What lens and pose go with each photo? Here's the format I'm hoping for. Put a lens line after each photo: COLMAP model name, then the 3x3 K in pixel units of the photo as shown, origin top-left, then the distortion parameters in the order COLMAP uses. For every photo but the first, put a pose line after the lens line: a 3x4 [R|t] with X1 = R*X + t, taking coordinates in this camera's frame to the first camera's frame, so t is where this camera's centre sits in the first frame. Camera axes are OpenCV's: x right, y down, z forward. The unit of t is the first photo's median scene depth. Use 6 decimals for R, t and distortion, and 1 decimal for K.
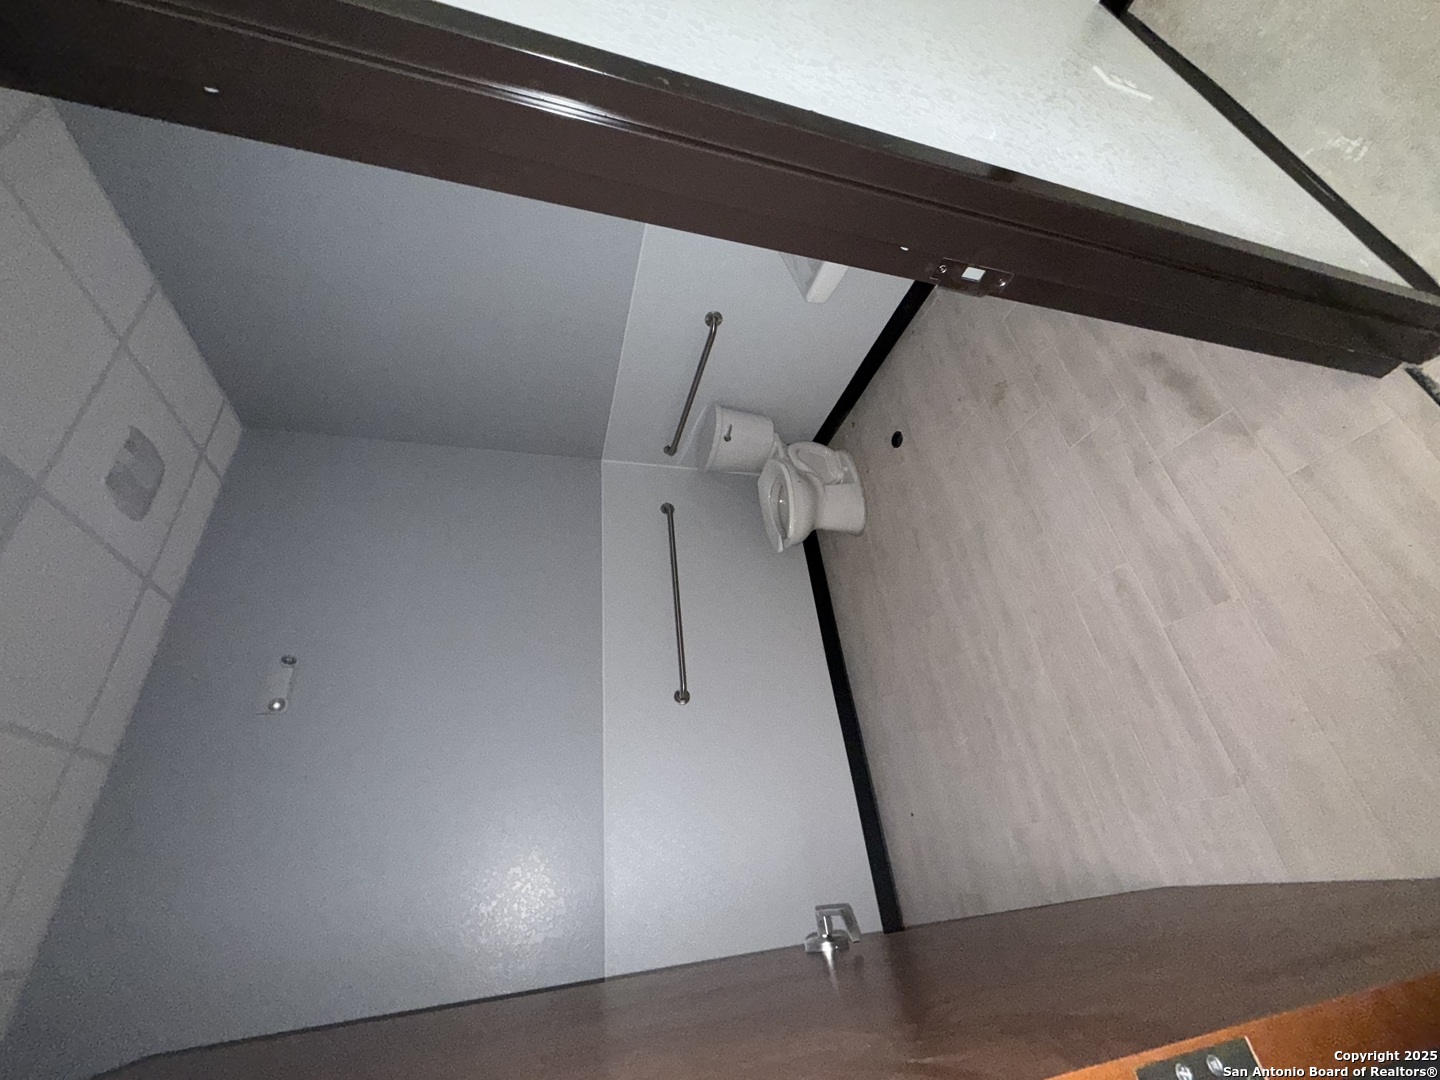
lens RADIAL K [[578.3, 0, 715.6], [0, 578.3, 532.3], [0, 0, 1]] dist [0.000821, -0.000317]
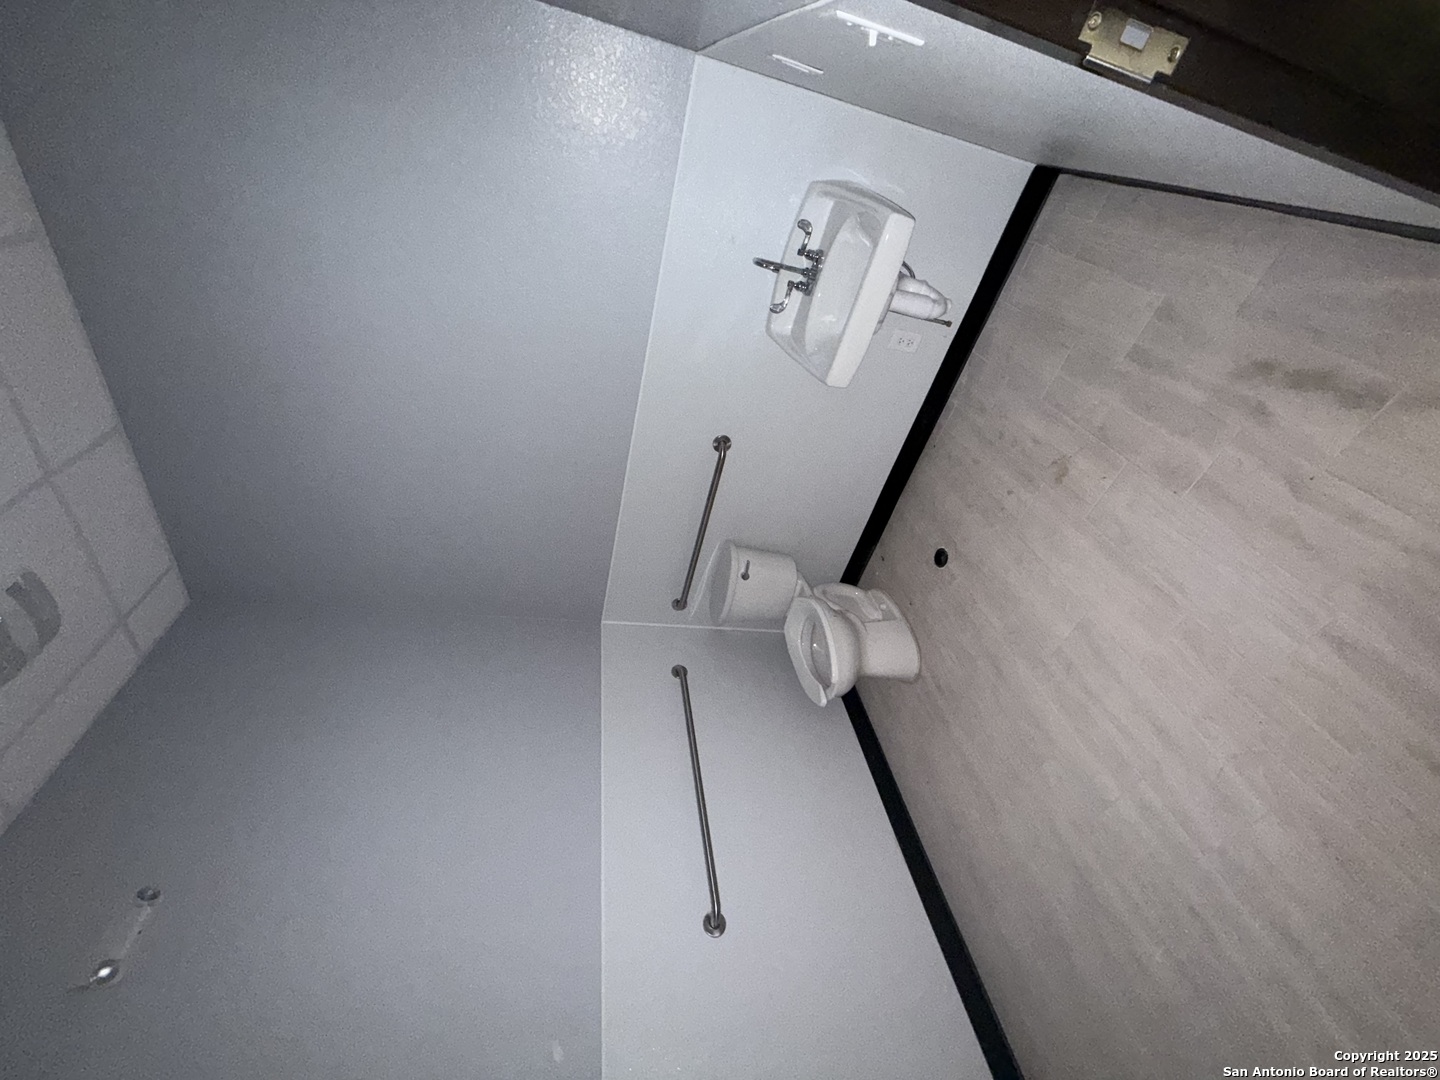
lens RADIAL K [[578.3, 0, 715.6], [0, 578.3, 532.3], [0, 0, 1]] dist [0.000821, -0.000317]
pose [[0.997602, -0.067854, 0.013630, -0.031416], [0.068077, 0.926560, -0.369936, 0.095008], [0.012472, 0.369977, 0.928957, 0.159100]]
